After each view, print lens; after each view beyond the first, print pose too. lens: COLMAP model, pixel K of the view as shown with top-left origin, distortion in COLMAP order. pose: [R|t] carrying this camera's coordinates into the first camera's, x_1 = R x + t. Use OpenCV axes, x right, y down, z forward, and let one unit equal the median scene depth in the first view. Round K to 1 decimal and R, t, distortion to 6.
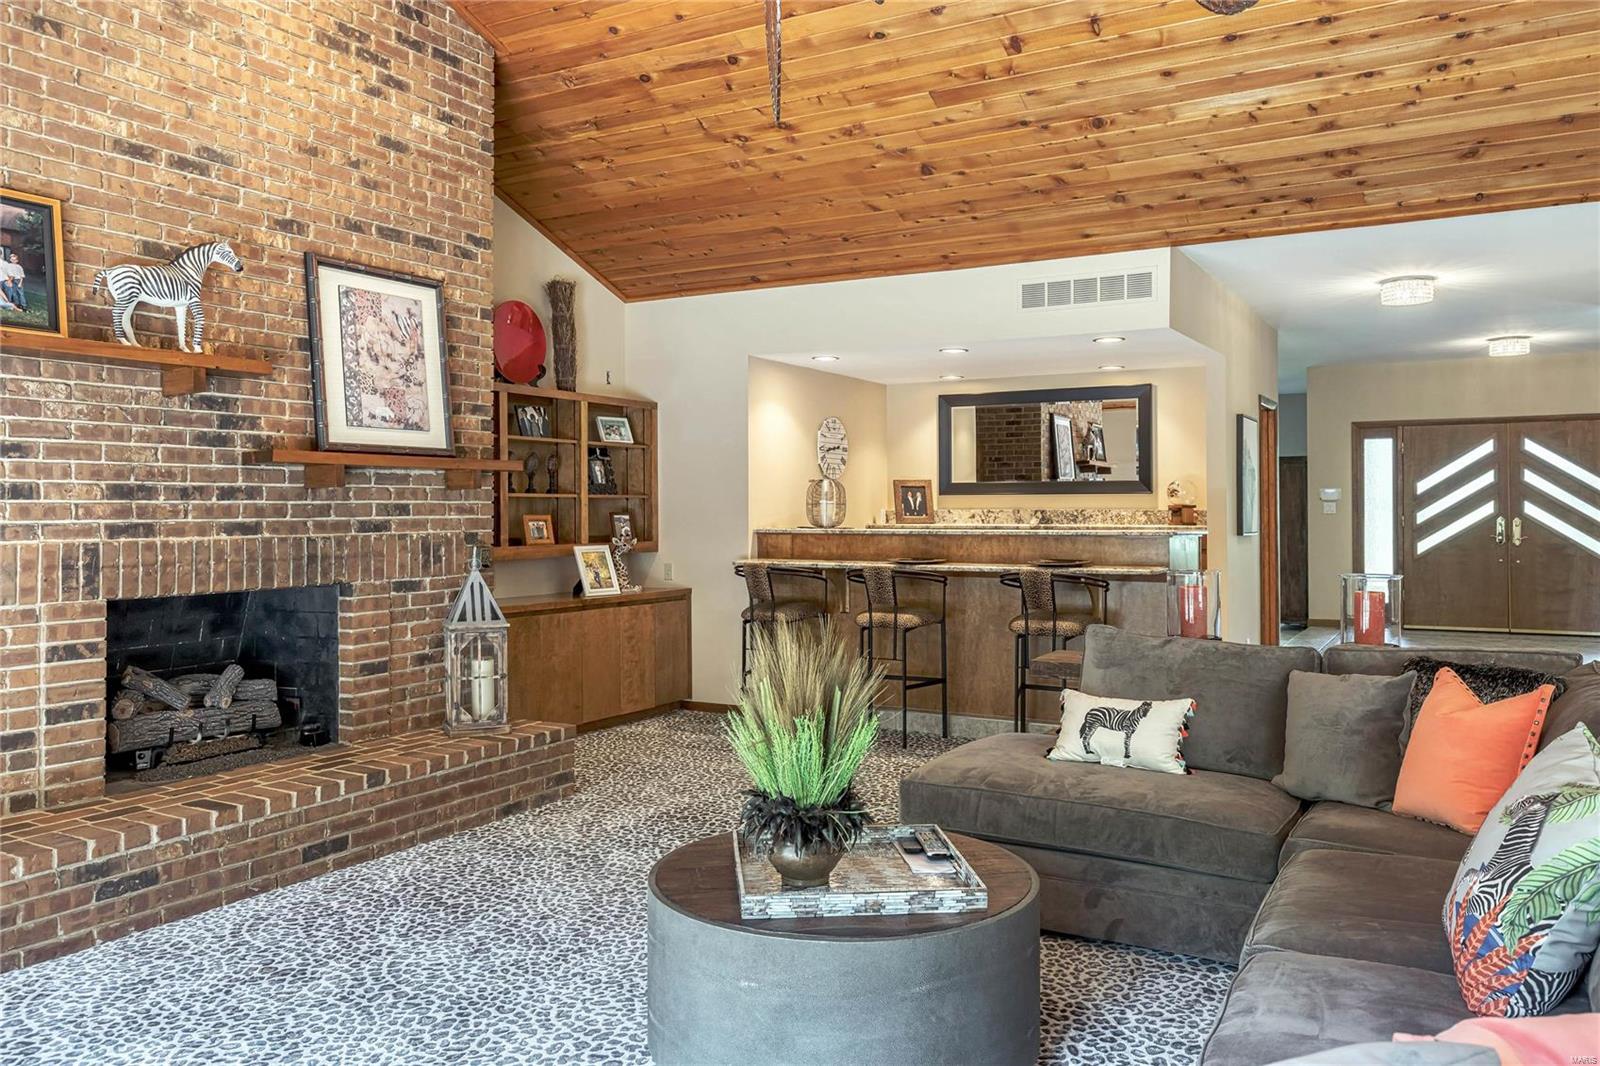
lens RADIAL K [[1197.8, 0, 800.7], [0, 1197.8, 504.1], [0, 0, 1]] dist [0.004029, -0.005062]
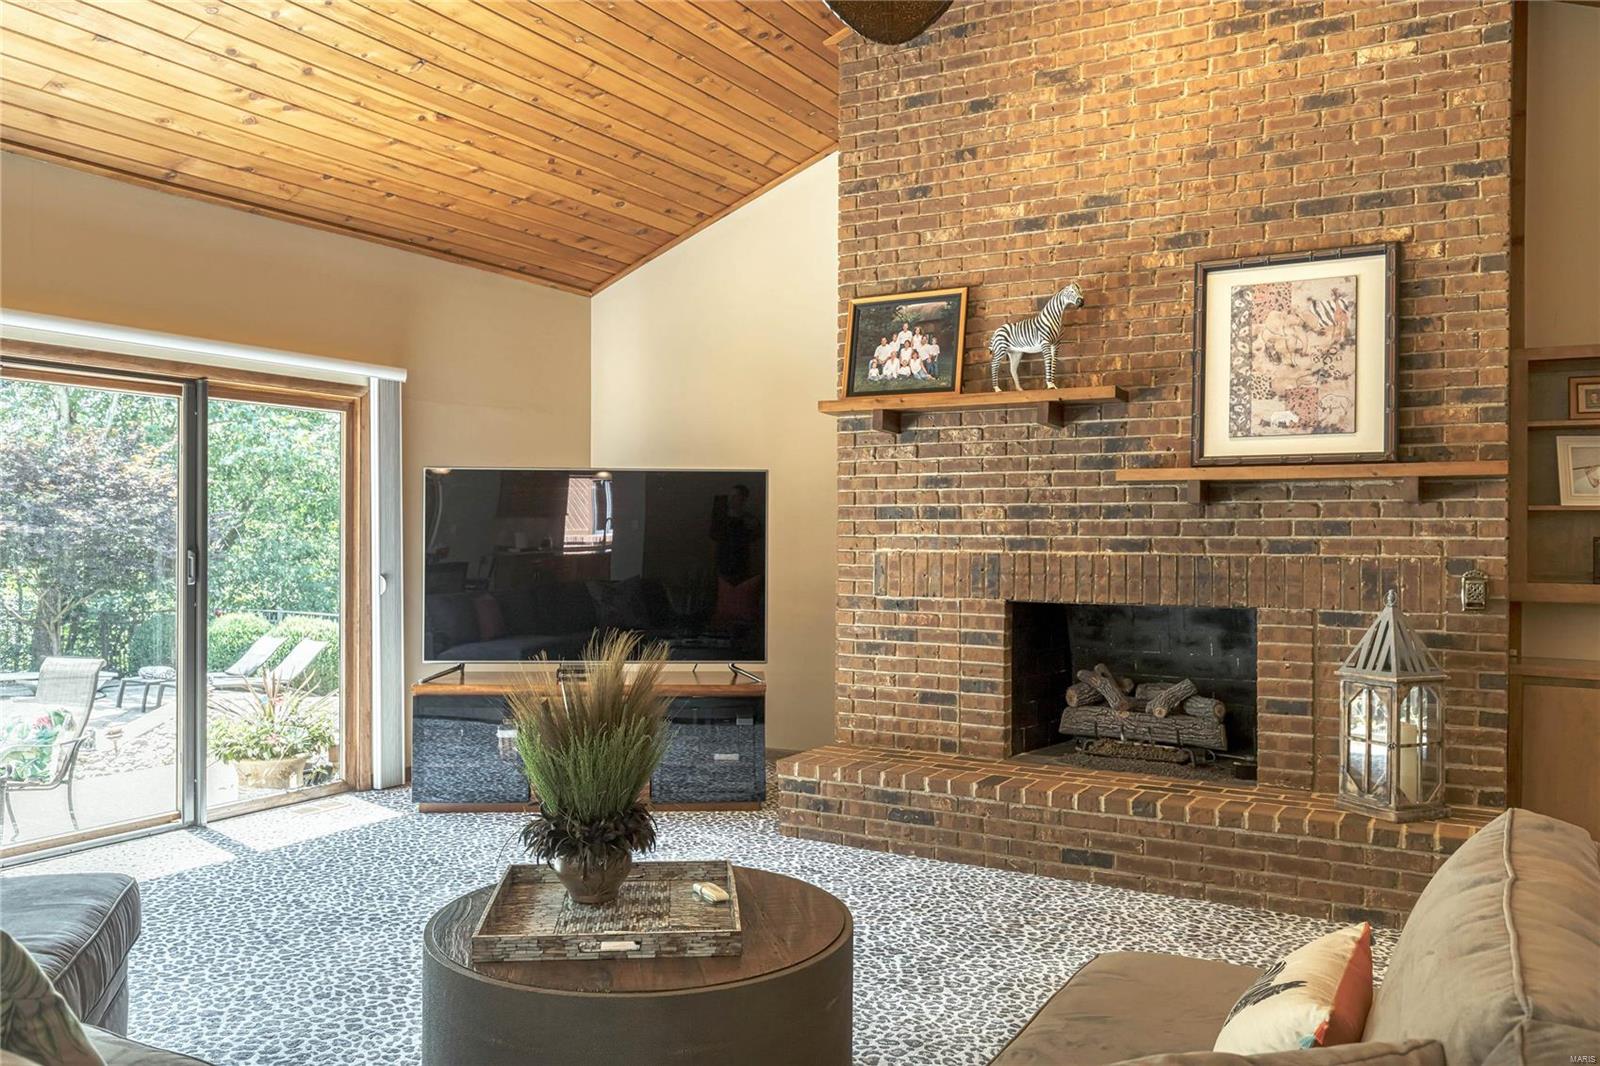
lens RADIAL K [[1235.0, 0, 784.9], [0, 1235.0, 535.3], [0, 0, 1]] dist [0.004346, 0.001836]
pose [[-0.009009, 0.006408, -0.999939, 0.563944], [-0.000500, 0.999979, 0.006412, 0.004367], [0.999959, 0.000558, -0.009006, 0.643233]]
